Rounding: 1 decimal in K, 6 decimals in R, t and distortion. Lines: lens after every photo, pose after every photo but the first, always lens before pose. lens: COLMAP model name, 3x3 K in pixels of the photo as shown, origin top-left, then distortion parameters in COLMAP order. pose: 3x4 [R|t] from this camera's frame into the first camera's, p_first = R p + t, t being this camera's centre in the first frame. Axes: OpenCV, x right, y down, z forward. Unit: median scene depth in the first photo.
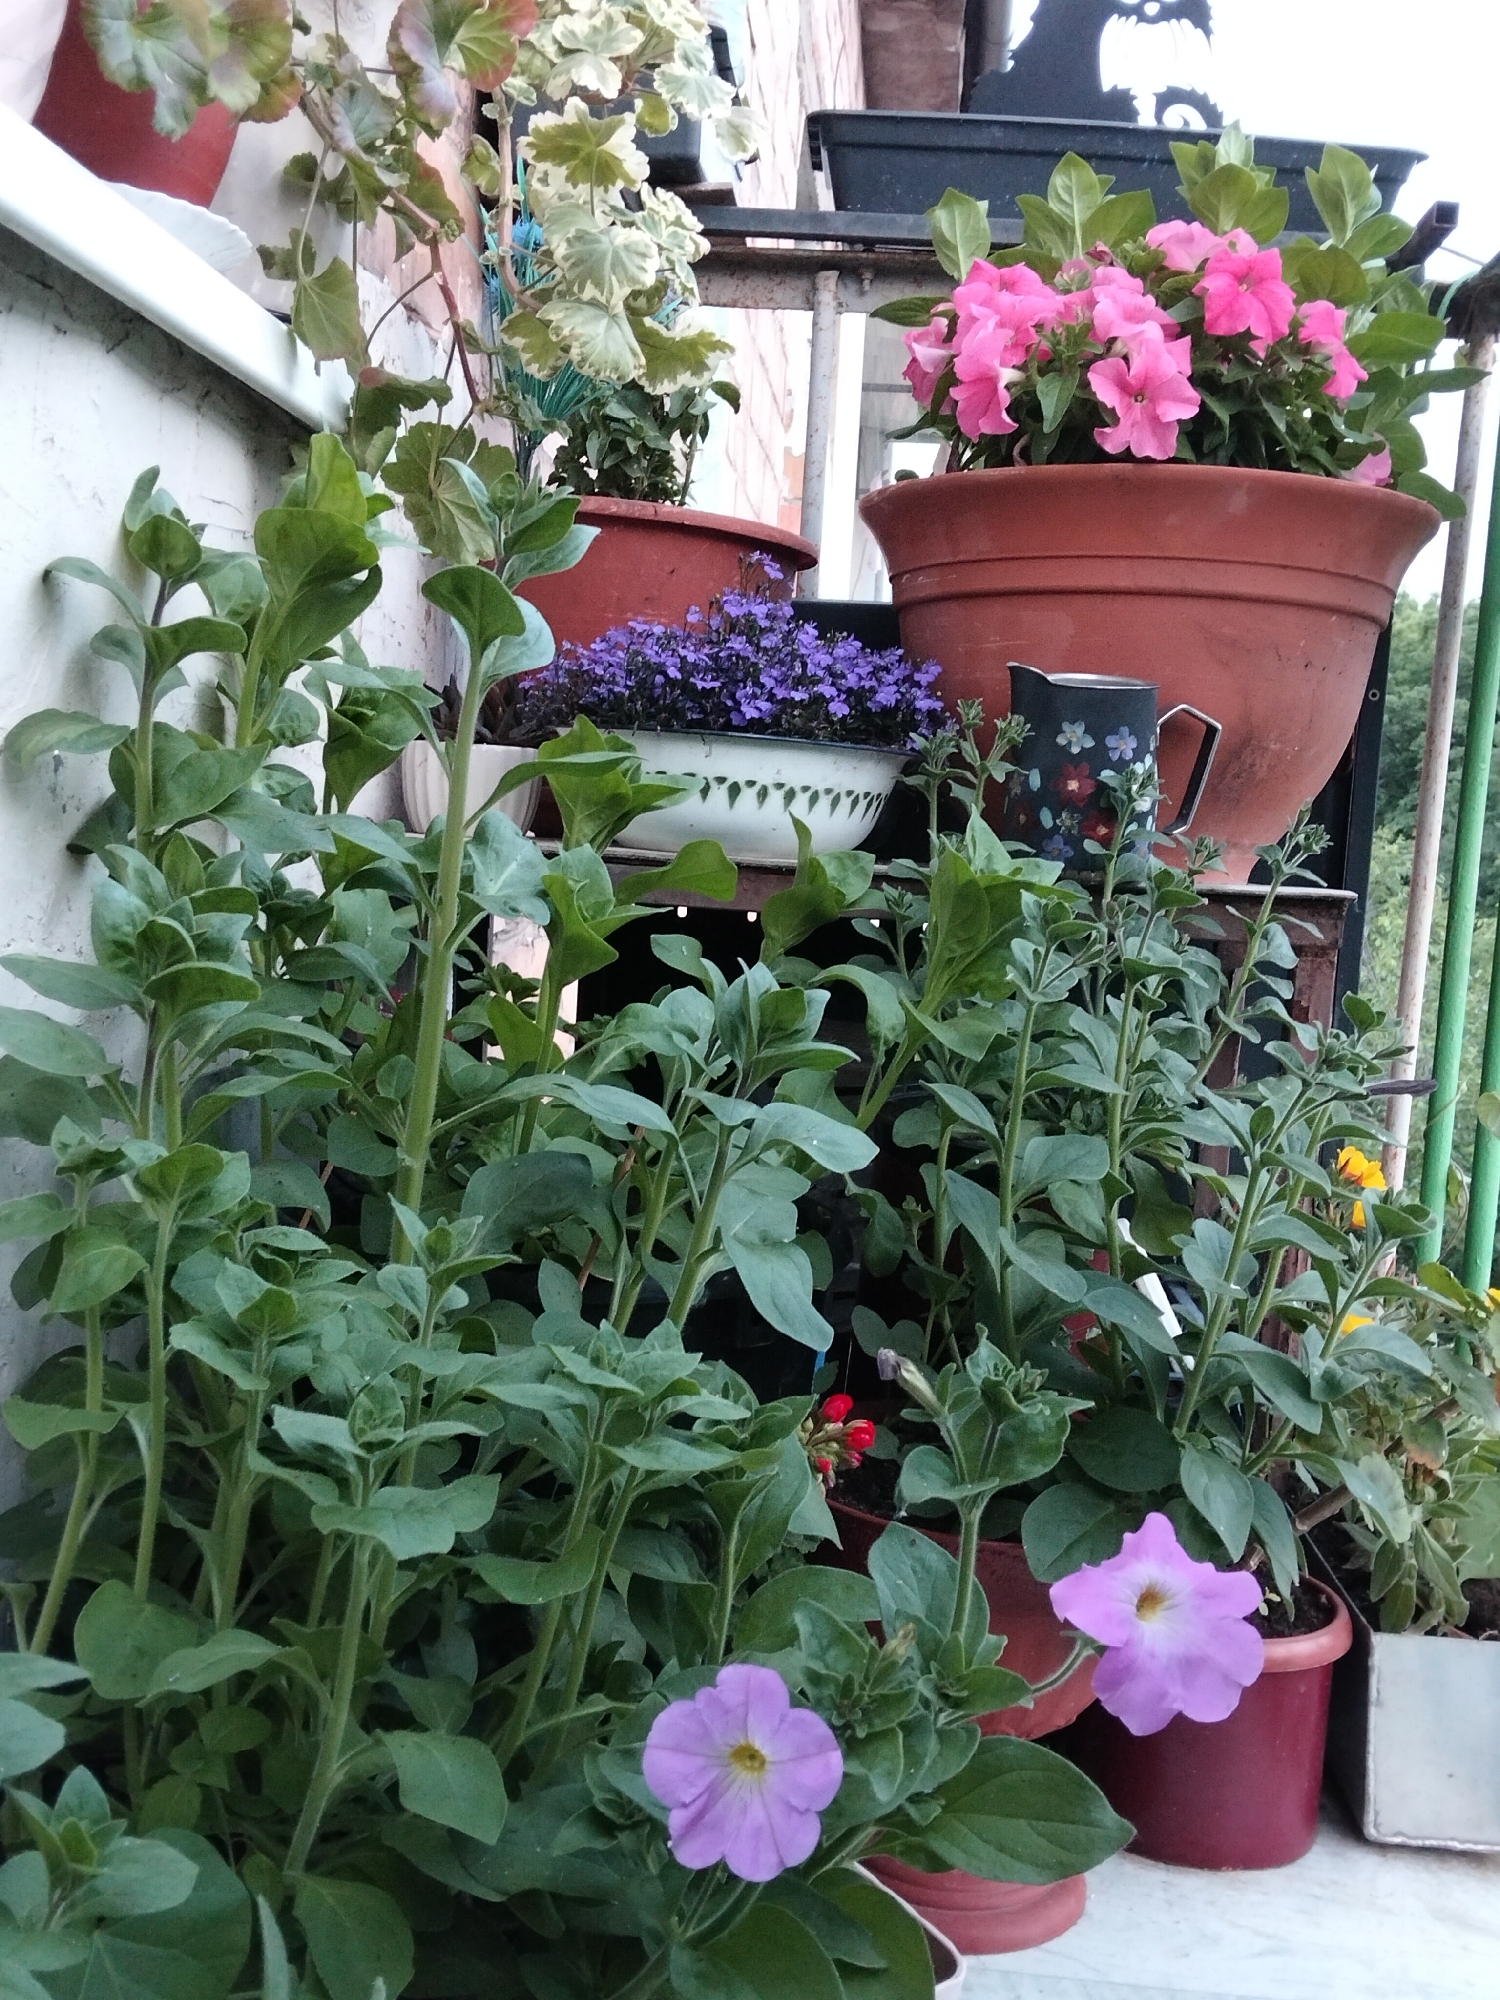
lens RADIAL K [[2047.4, 0, 750.0], [0, 2047.4, 1000.0], [0, 0, 1]] dist [0.191446, -0.513697]
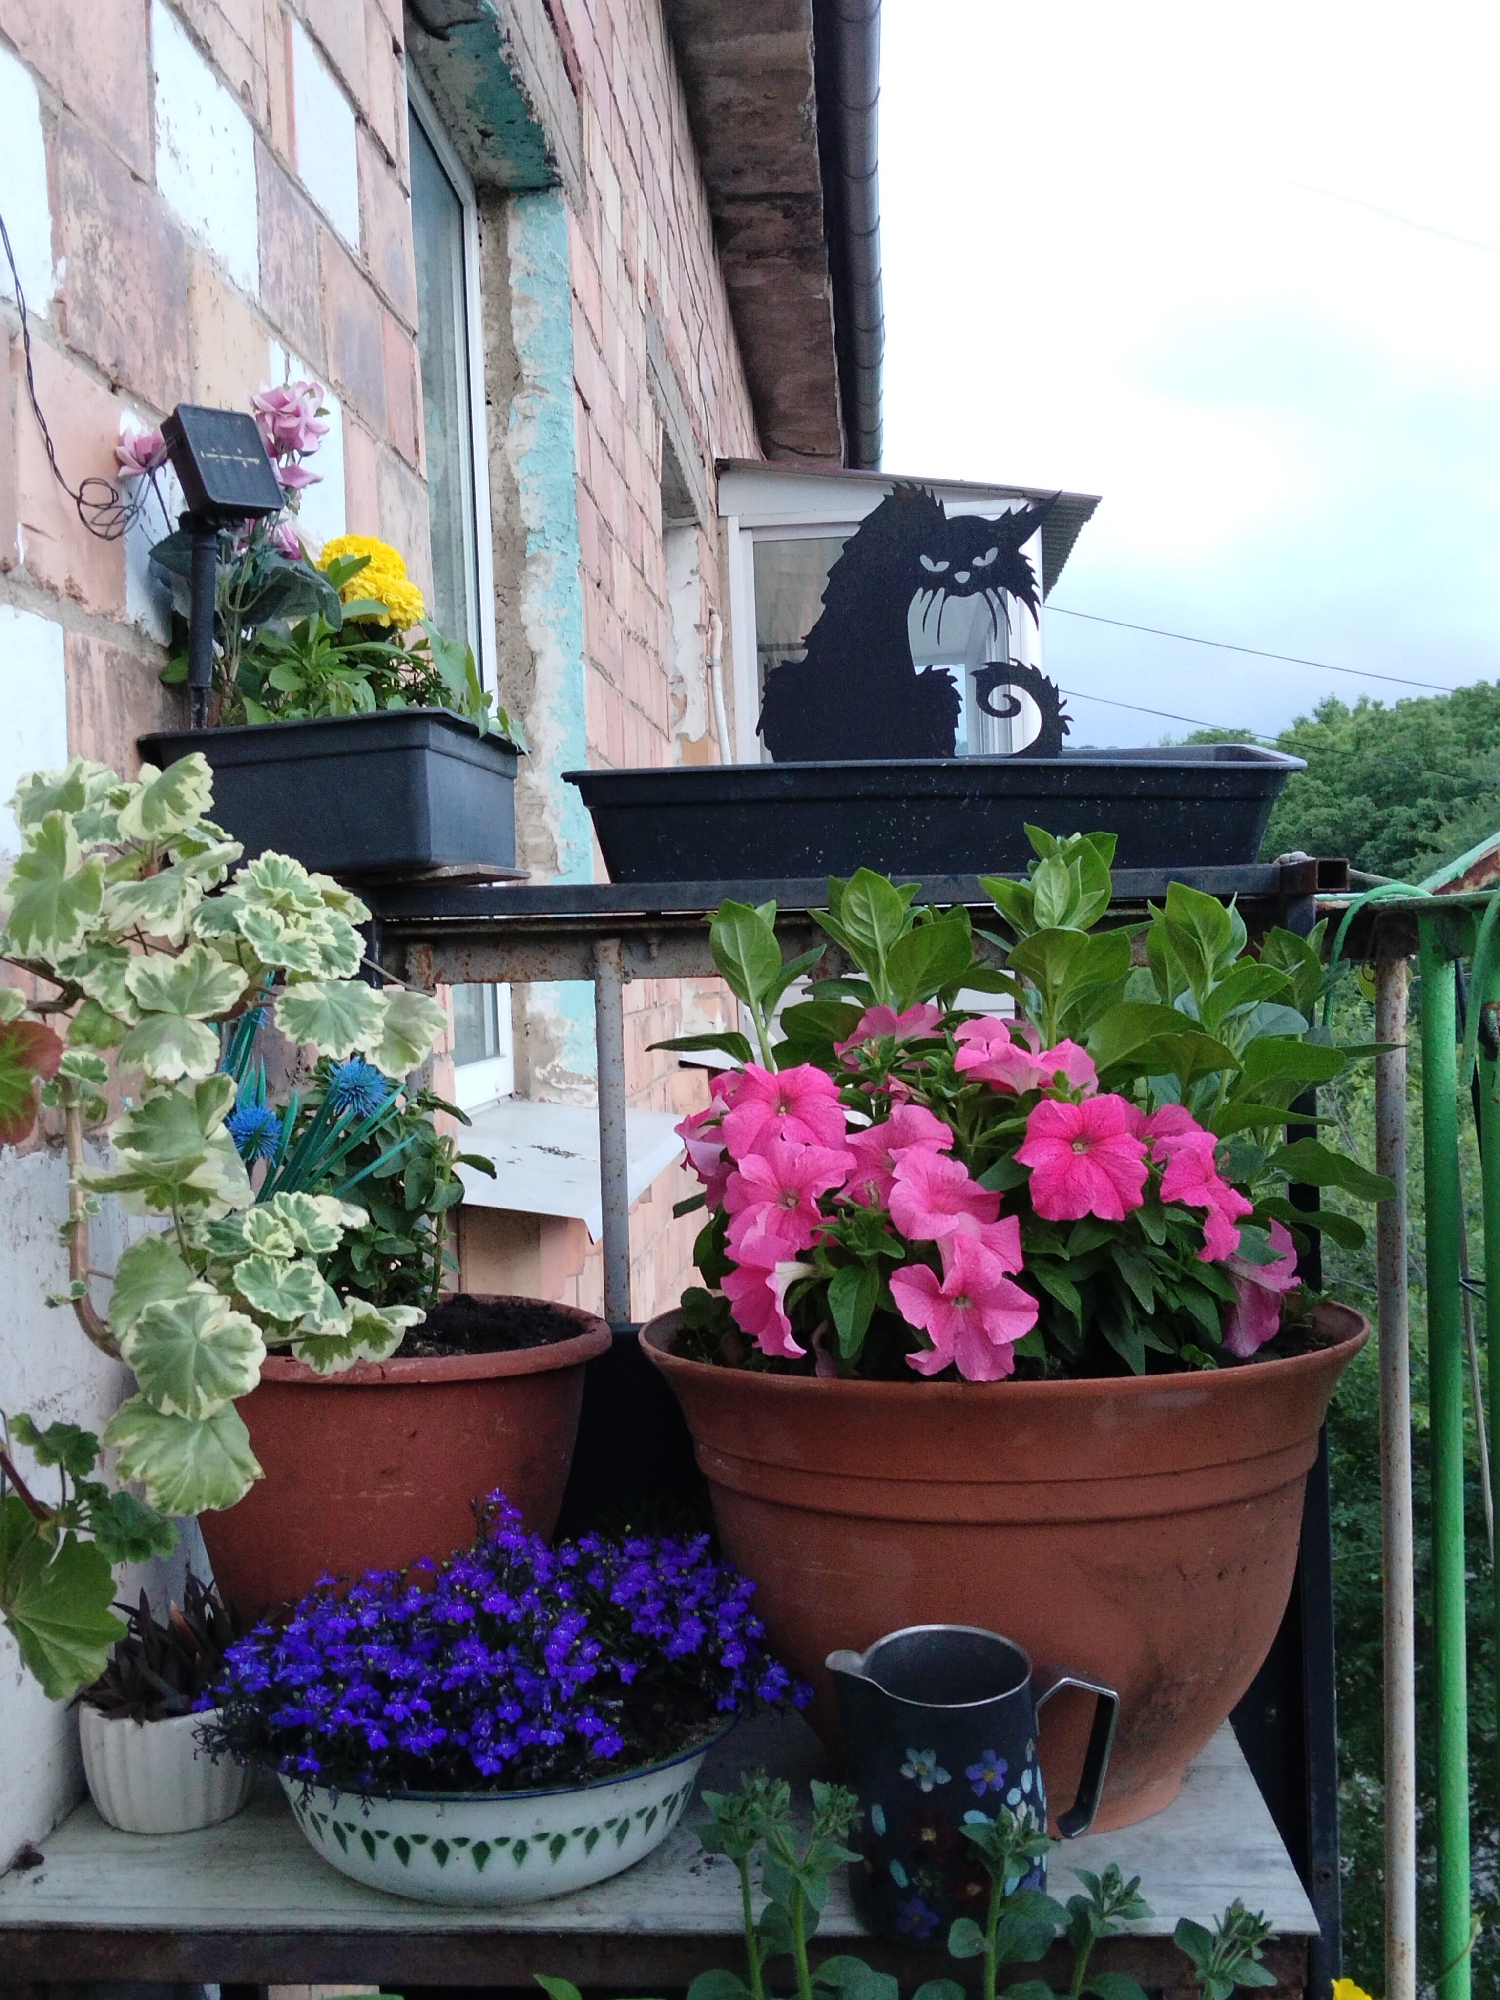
lens RADIAL K [[2047.4, 0, 750.0], [0, 2047.4, 1000.0], [0, 0, 1]] dist [0.191446, -0.513697]
pose [[0.995648, -0.092057, 0.014498, 0.108512], [0.092832, 0.993390, -0.067521, -0.354560], [-0.008186, 0.068573, 0.997613, 0.230192]]
